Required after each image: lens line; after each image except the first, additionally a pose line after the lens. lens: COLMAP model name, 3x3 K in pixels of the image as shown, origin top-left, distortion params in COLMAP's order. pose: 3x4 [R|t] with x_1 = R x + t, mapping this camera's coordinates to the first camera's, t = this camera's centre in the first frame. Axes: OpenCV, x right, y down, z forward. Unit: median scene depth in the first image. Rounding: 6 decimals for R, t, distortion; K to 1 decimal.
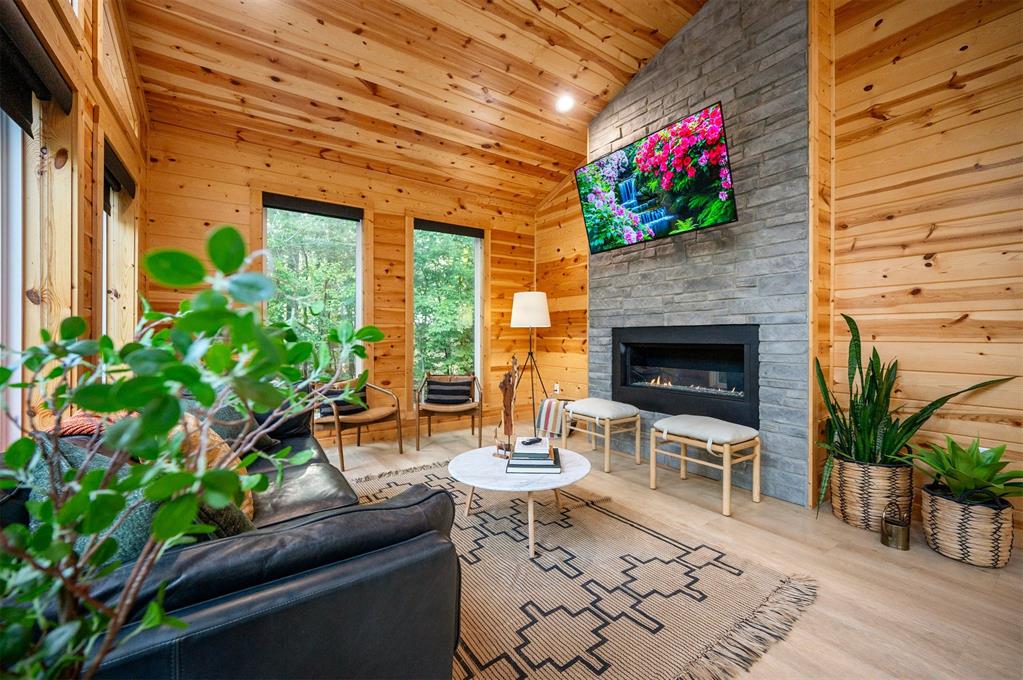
lens RADIAL K [[409.2, 0, 512.1], [0, 409.2, 337.9], [0, 0, 1]] dist [-0.002399, 0.000332]
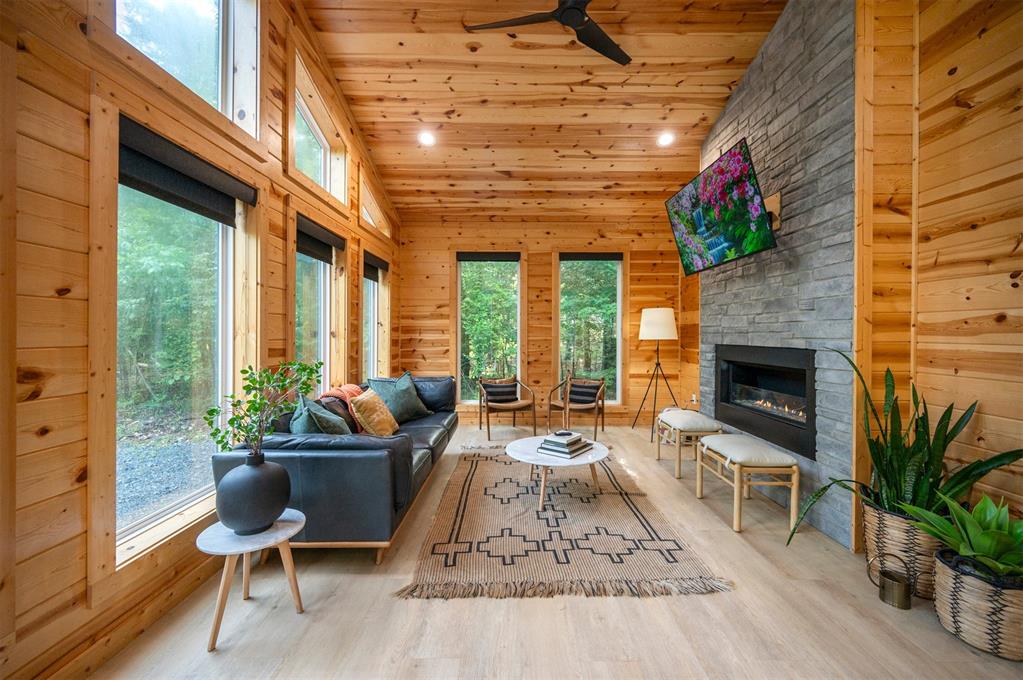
lens RADIAL K [[409.2, 0, 515.0], [0, 409.2, 335.5], [0, 0, 1]] dist [-0.002399, 0.000332]
pose [[0.823166, 0.007063, -0.567756, 0.564877], [-0.004940, 0.999974, 0.005277, -0.067774], [0.567779, -0.001539, 0.823180, -0.177247]]
